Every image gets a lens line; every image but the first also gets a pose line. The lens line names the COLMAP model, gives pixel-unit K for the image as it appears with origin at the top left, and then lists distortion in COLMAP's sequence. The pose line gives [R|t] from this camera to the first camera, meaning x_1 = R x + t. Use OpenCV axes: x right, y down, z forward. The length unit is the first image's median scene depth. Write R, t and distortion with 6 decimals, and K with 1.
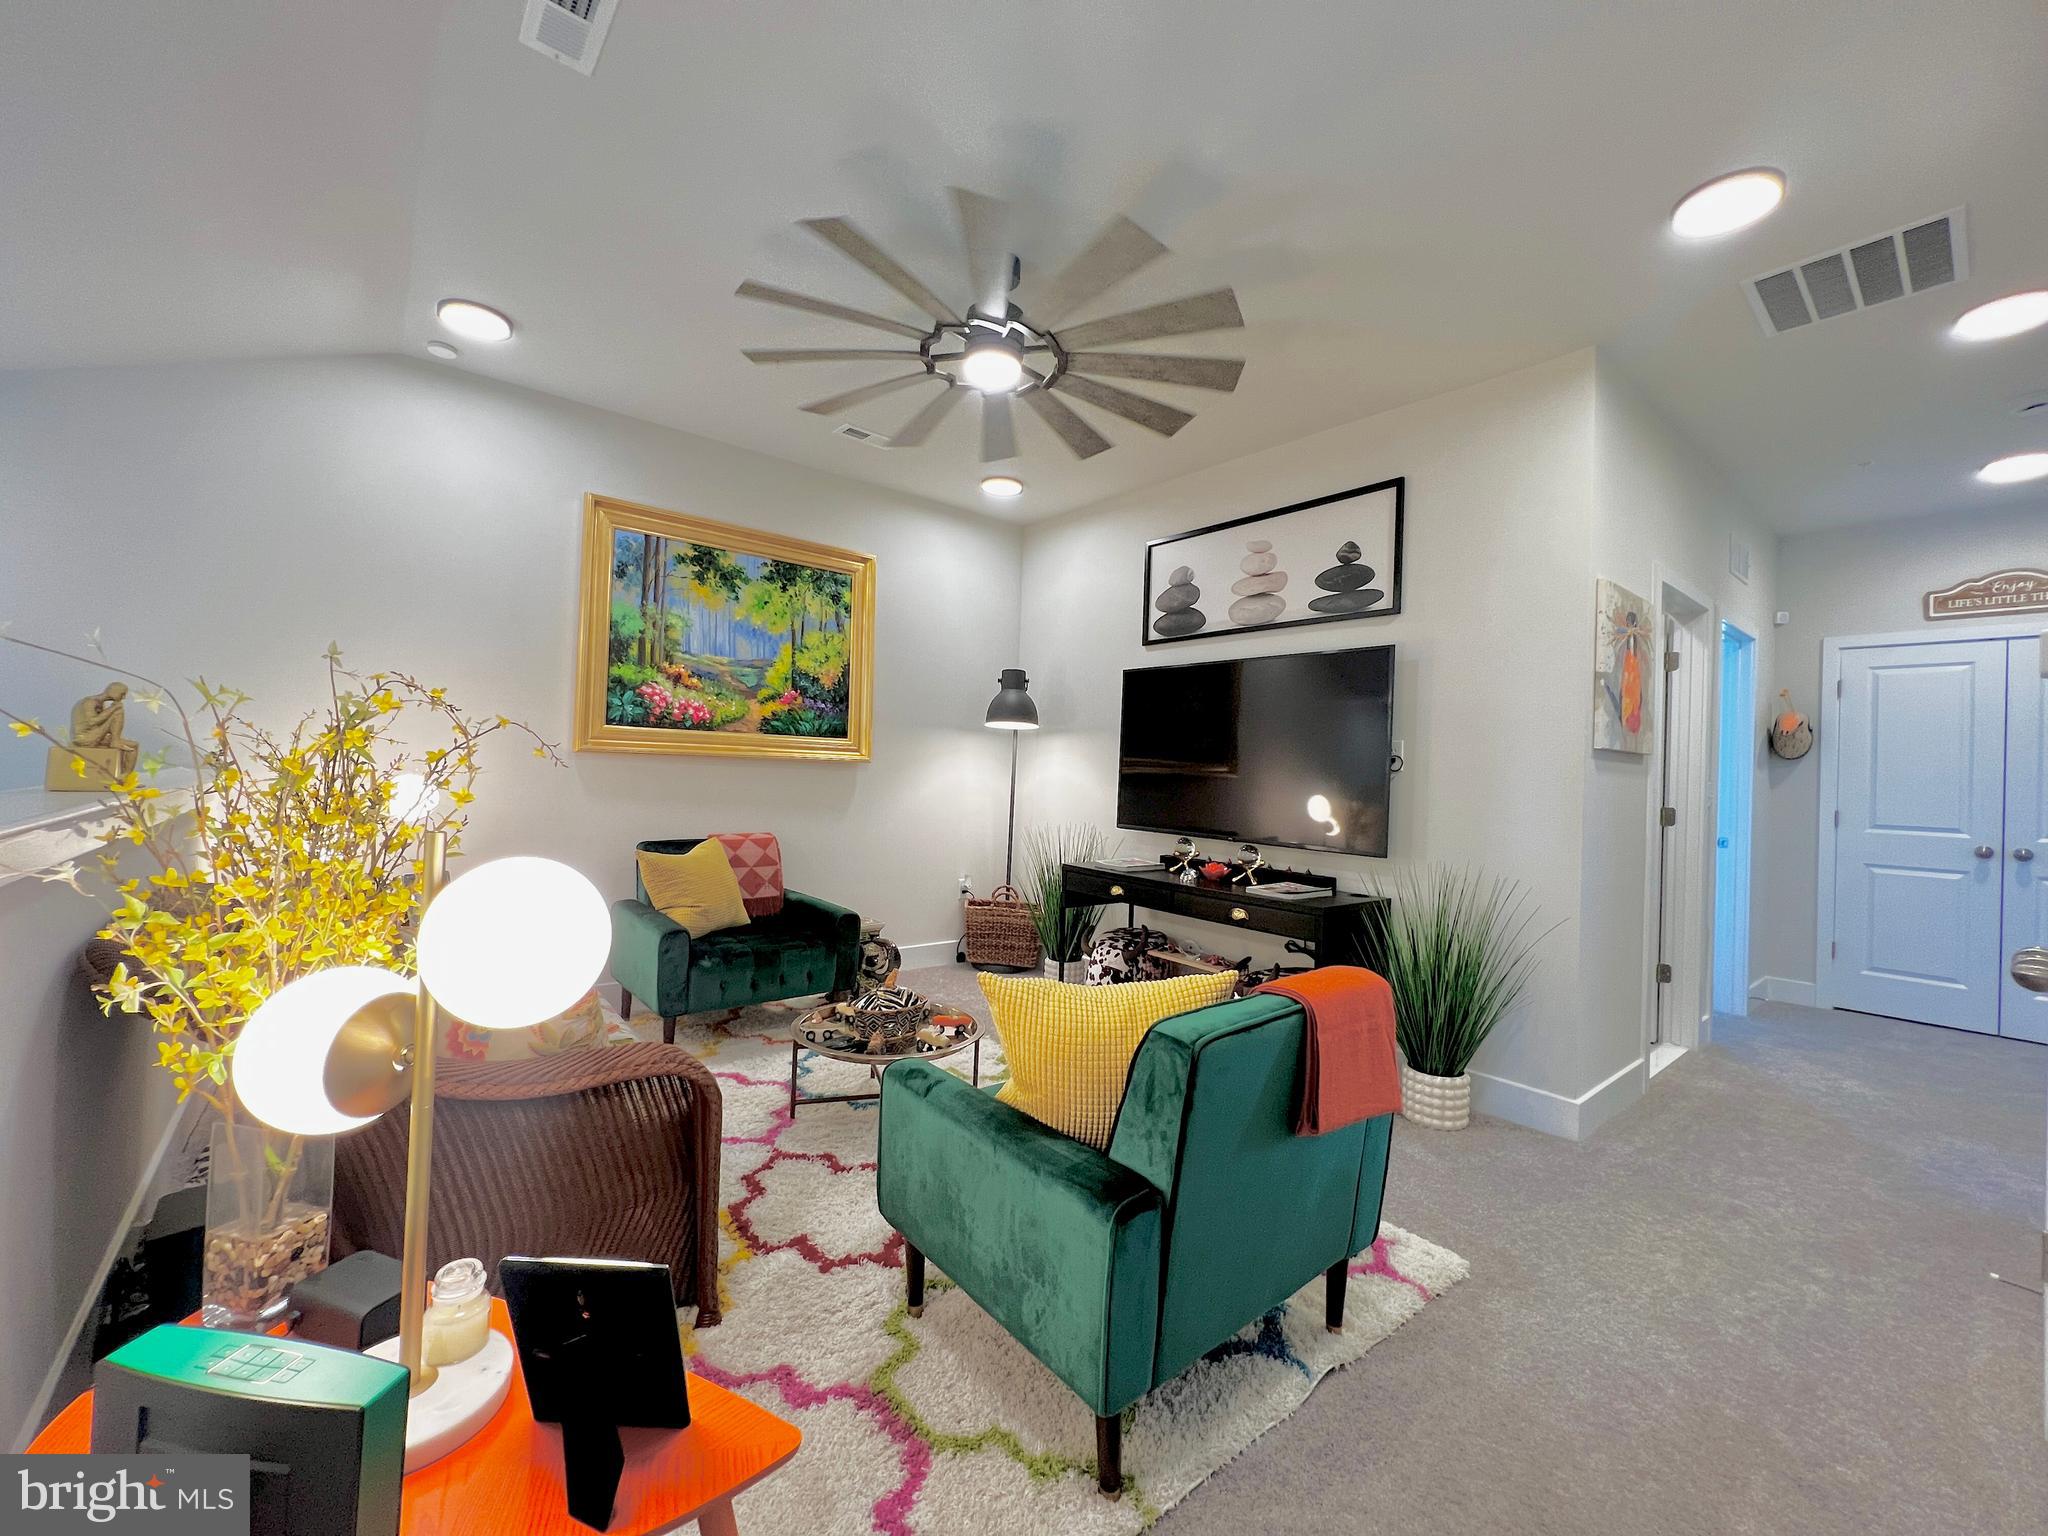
lens RADIAL K [[820.6, 0, 1019.8], [0, 820.6, 760.7], [0, 0, 1]] dist [-0.002002, 0.000288]
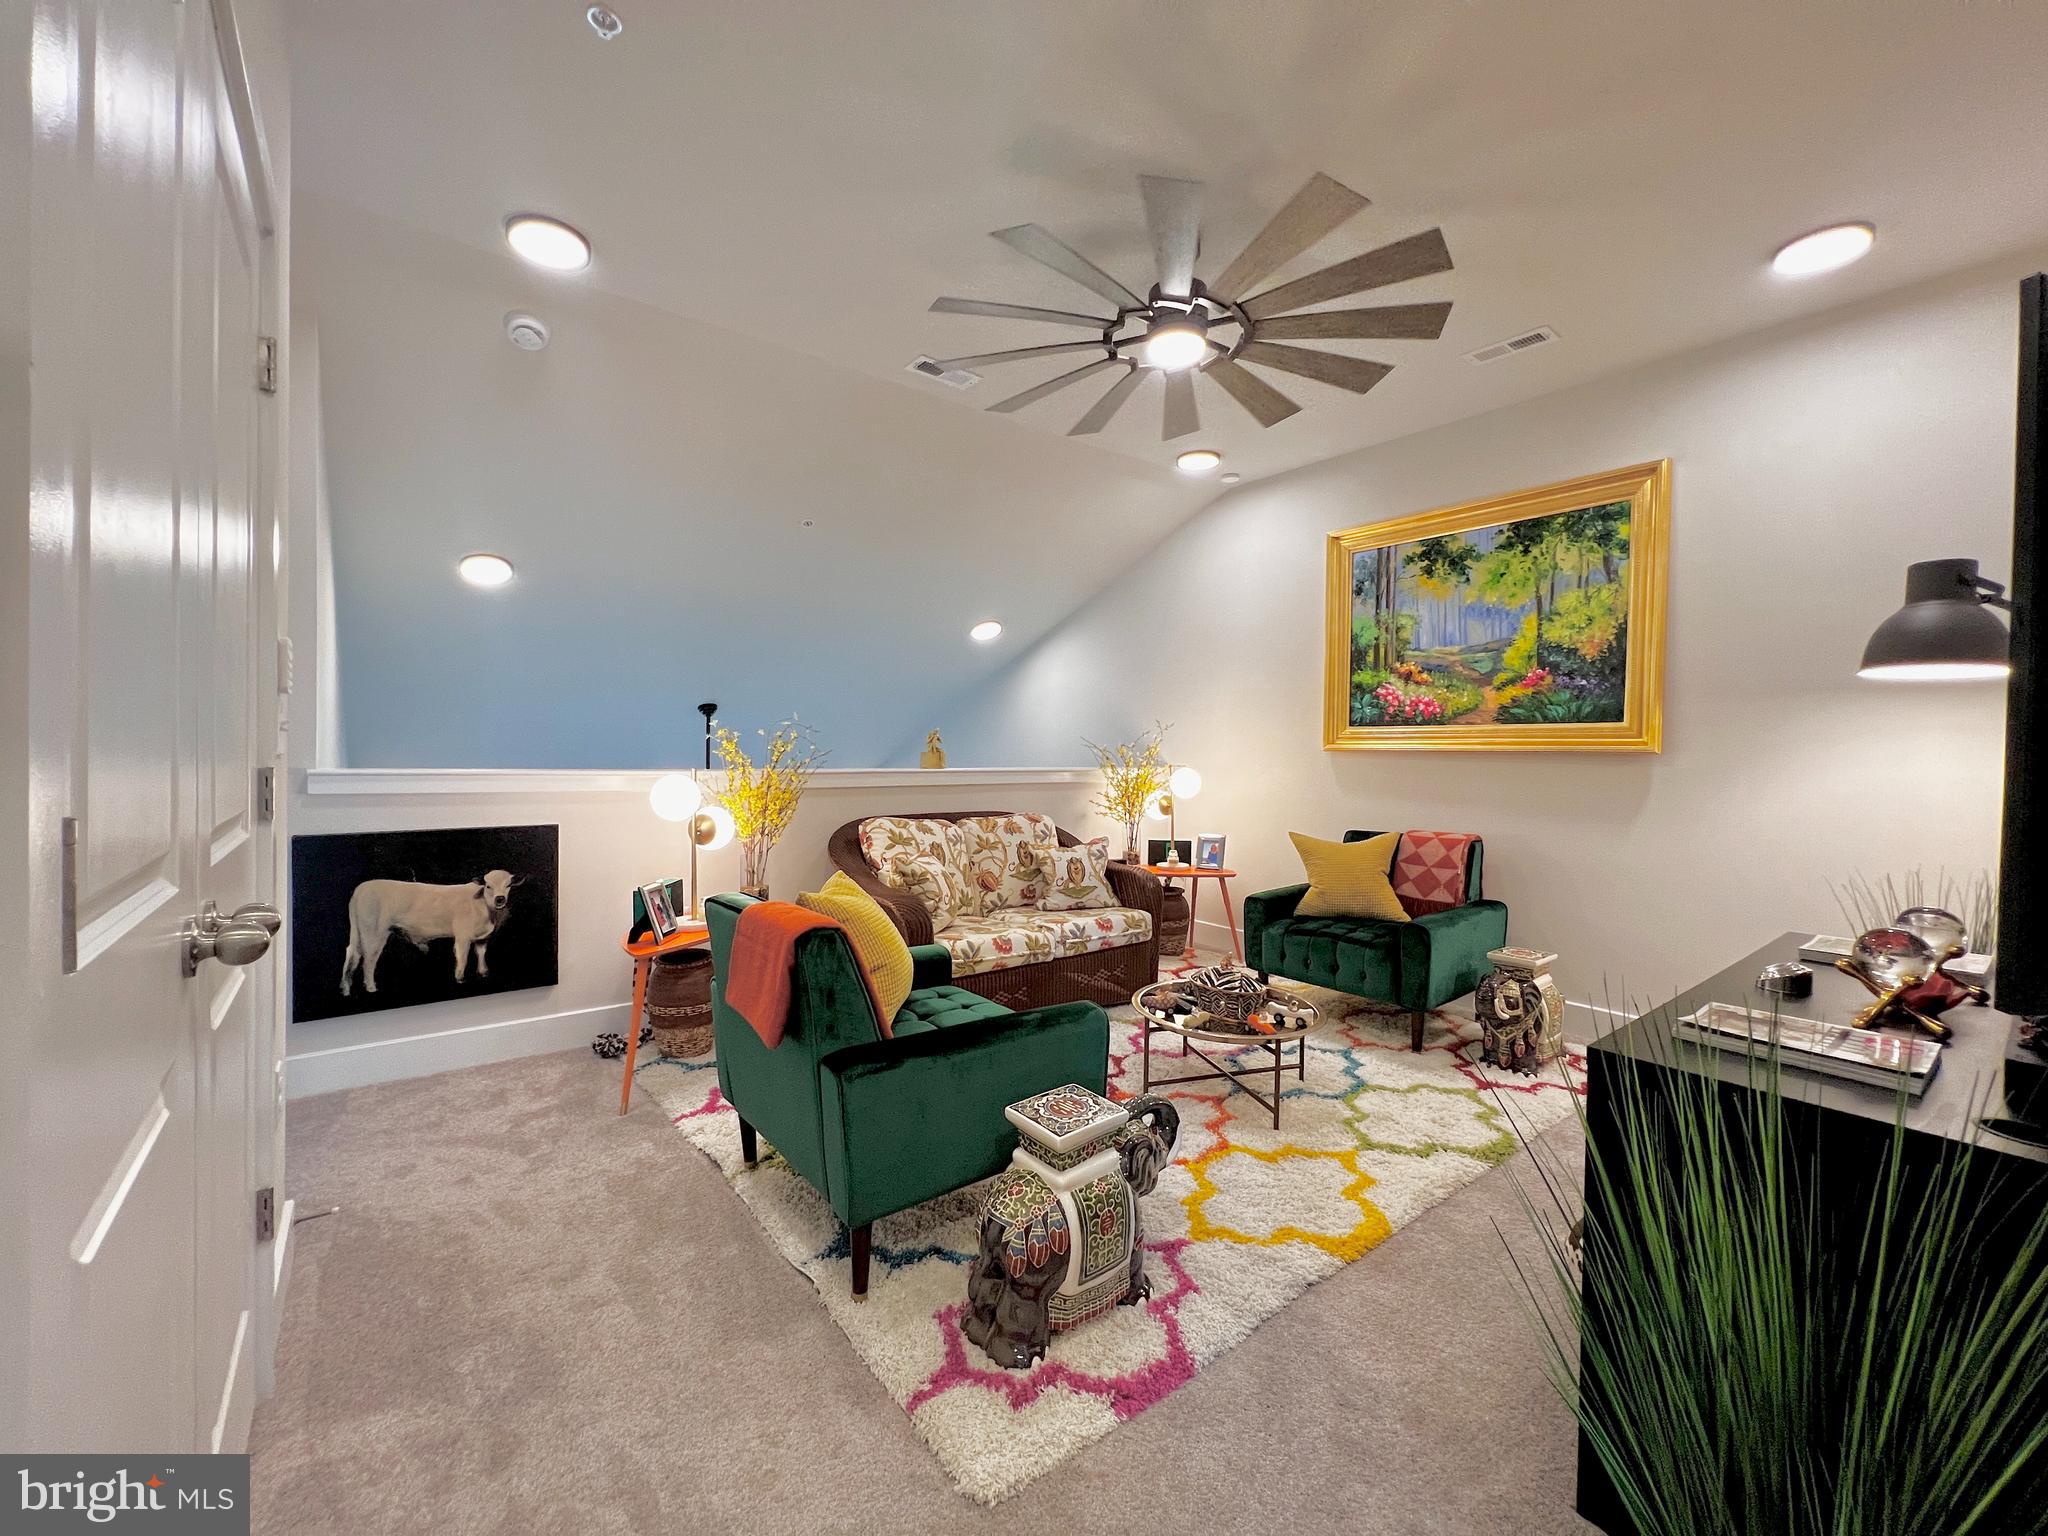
lens RADIAL K [[820.6, 0, 1019.8], [0, 820.6, 760.7], [0, 0, 1]] dist [-0.002002, 0.000288]
pose [[-0.016936, -0.024639, -0.999553, 0.584490], [-0.002118, 0.999695, -0.024607, 0.029876], [0.999854, 0.001700, -0.016983, 0.508253]]
